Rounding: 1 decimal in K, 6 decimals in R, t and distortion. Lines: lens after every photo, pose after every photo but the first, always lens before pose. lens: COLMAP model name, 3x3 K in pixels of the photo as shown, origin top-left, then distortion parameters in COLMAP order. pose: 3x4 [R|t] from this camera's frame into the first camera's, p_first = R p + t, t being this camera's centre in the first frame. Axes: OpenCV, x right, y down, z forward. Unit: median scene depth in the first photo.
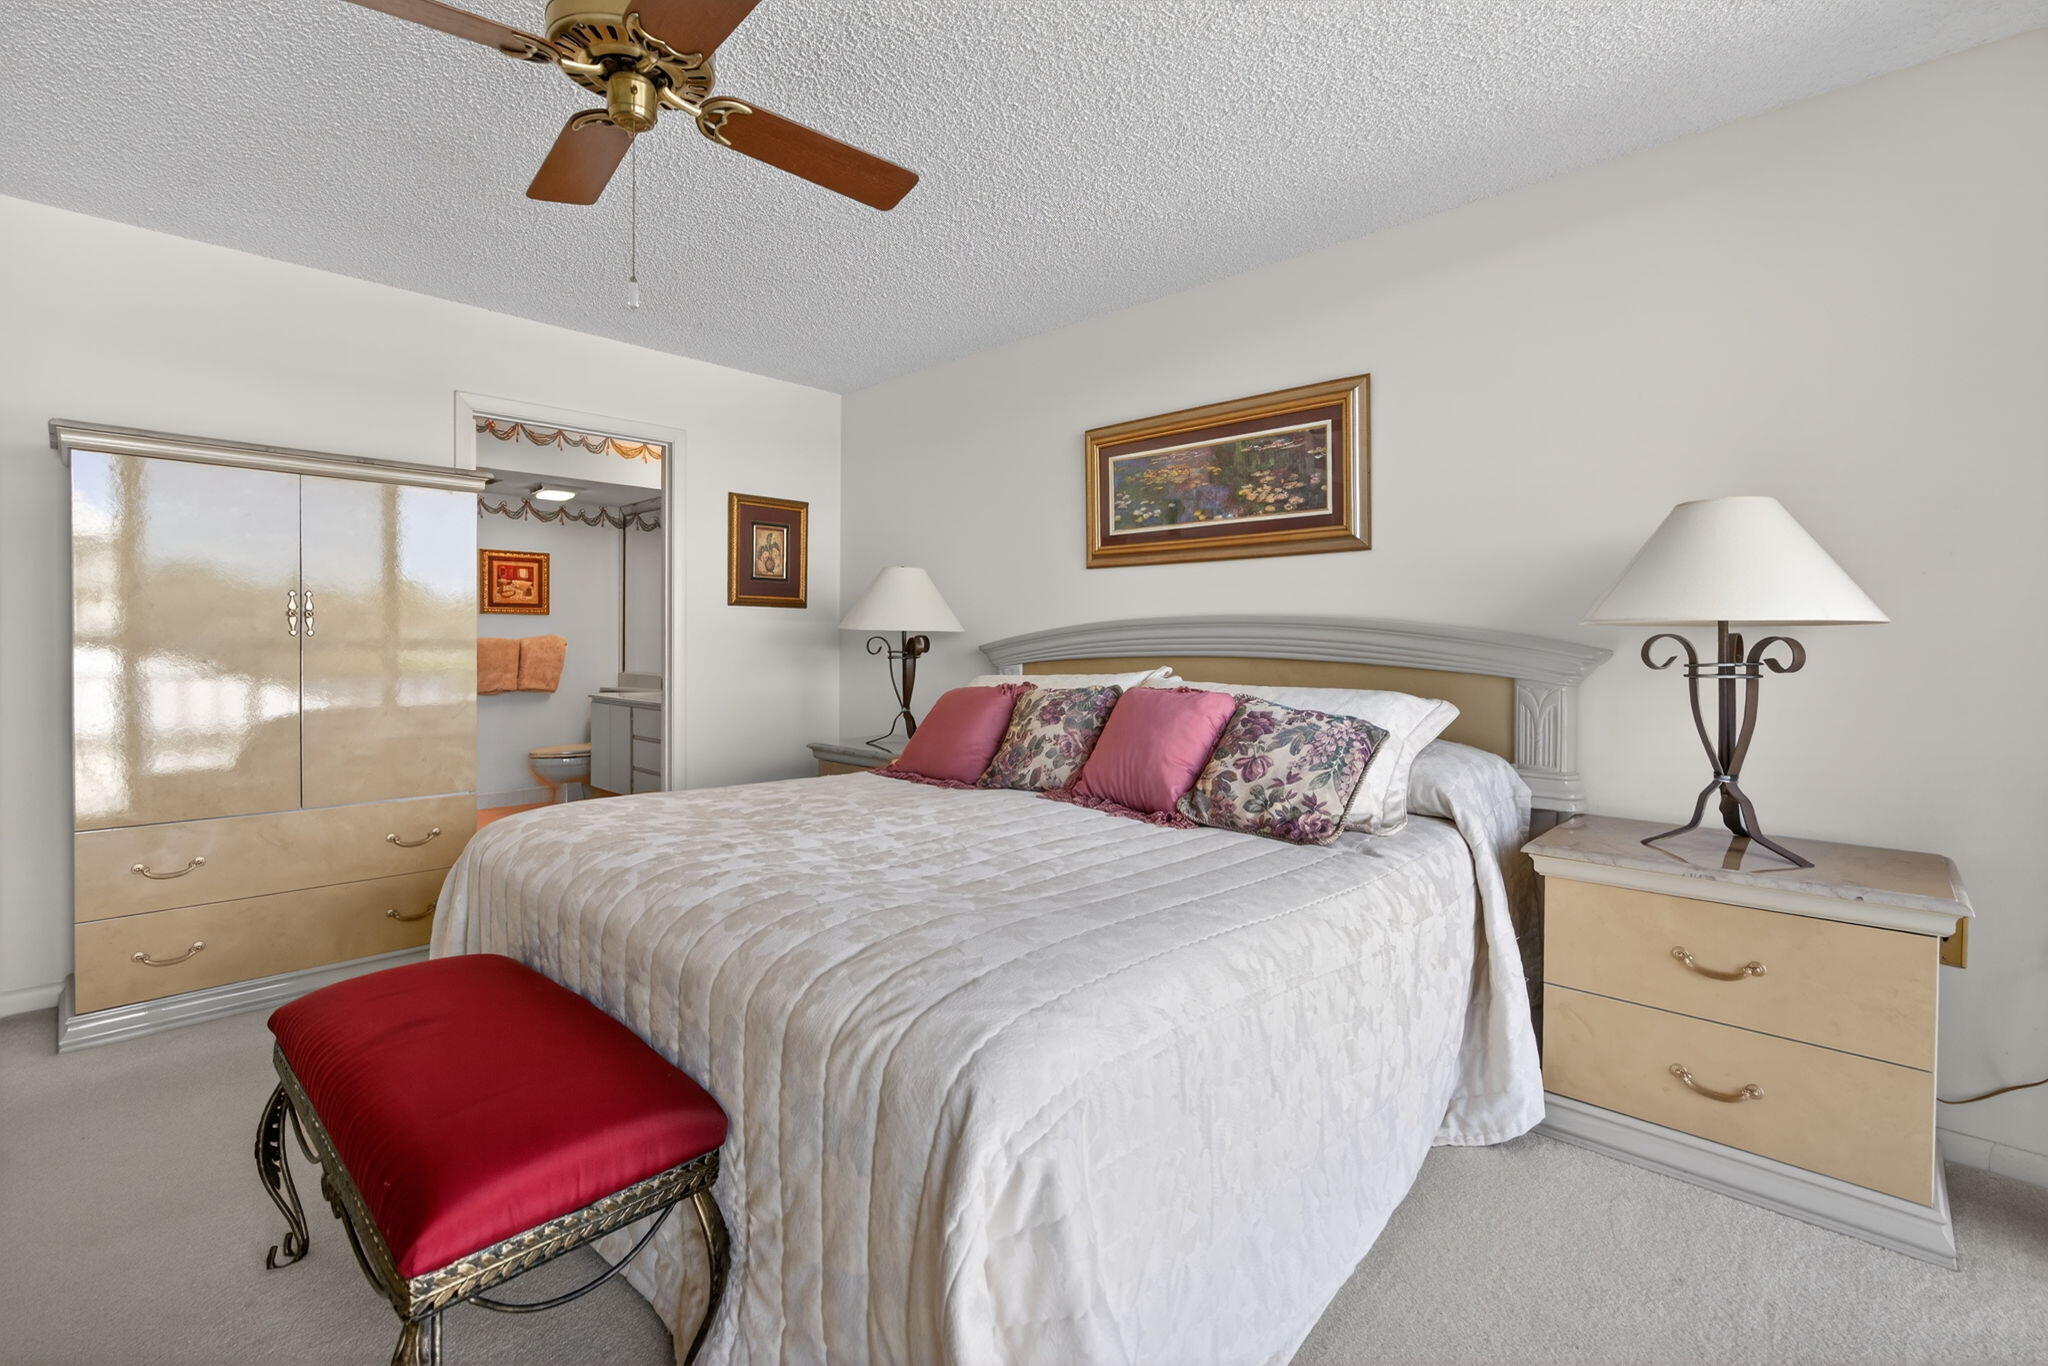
lens RADIAL K [[901.0, 0, 1030.1], [0, 901.0, 682.8], [0, 0, 1]] dist [0.000527, 0.000783]
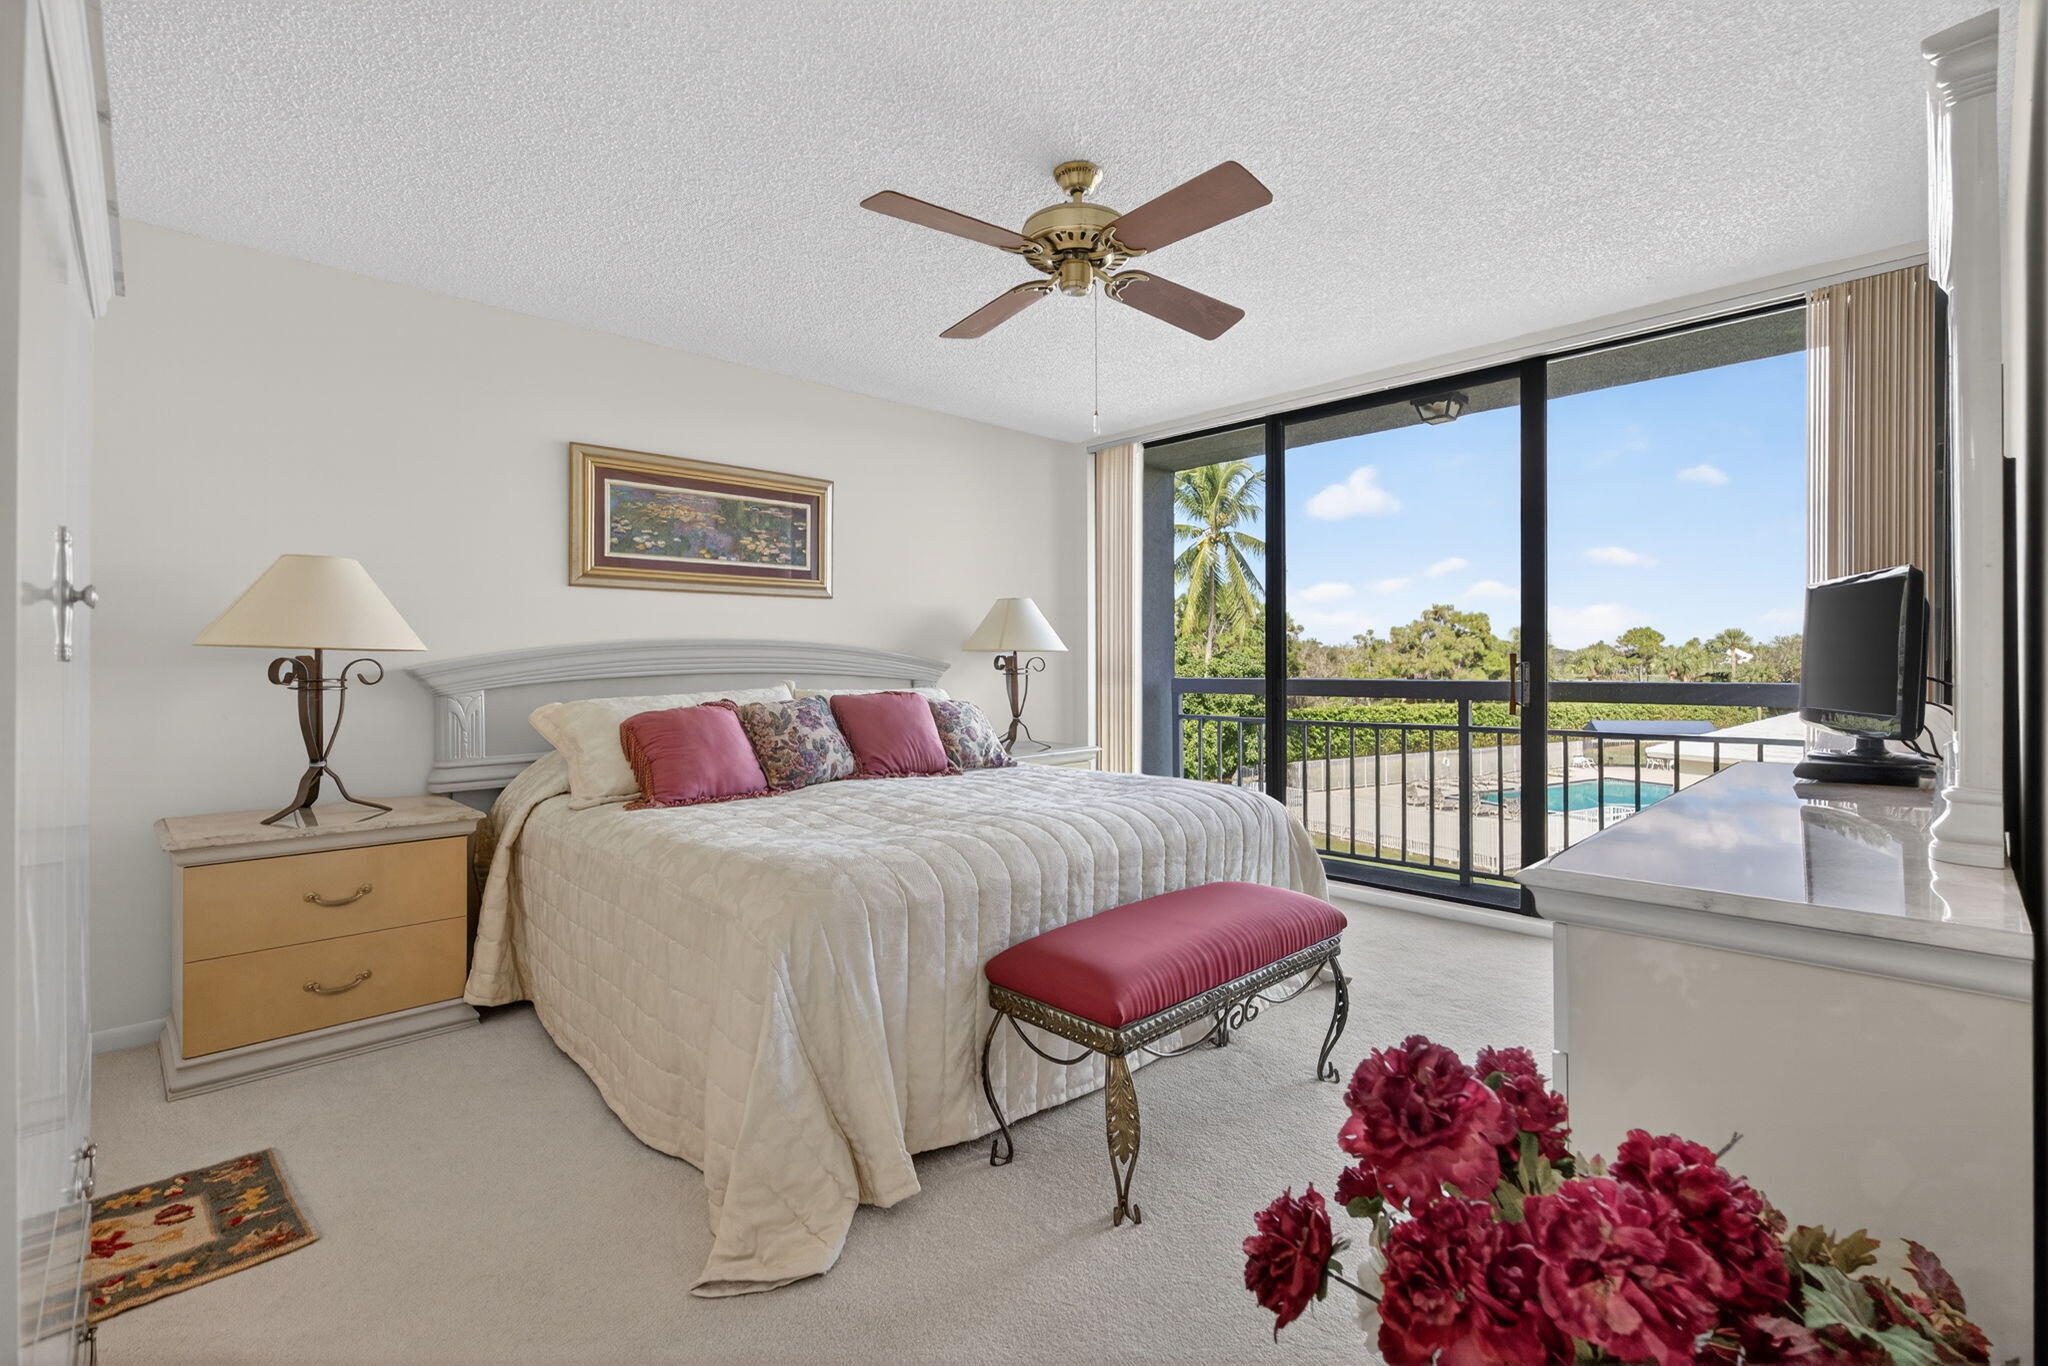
lens RADIAL K [[919.0, 0, 1024.0], [0, 919.0, 683.0], [0, 0, 1]] dist [-0.004721, -0.000222]
pose [[0.055486, -0.033984, 0.997881, -1.014658], [0.048599, 0.998328, 0.031297, -0.034836], [-0.997276, 0.046759, 0.057045, 0.534725]]
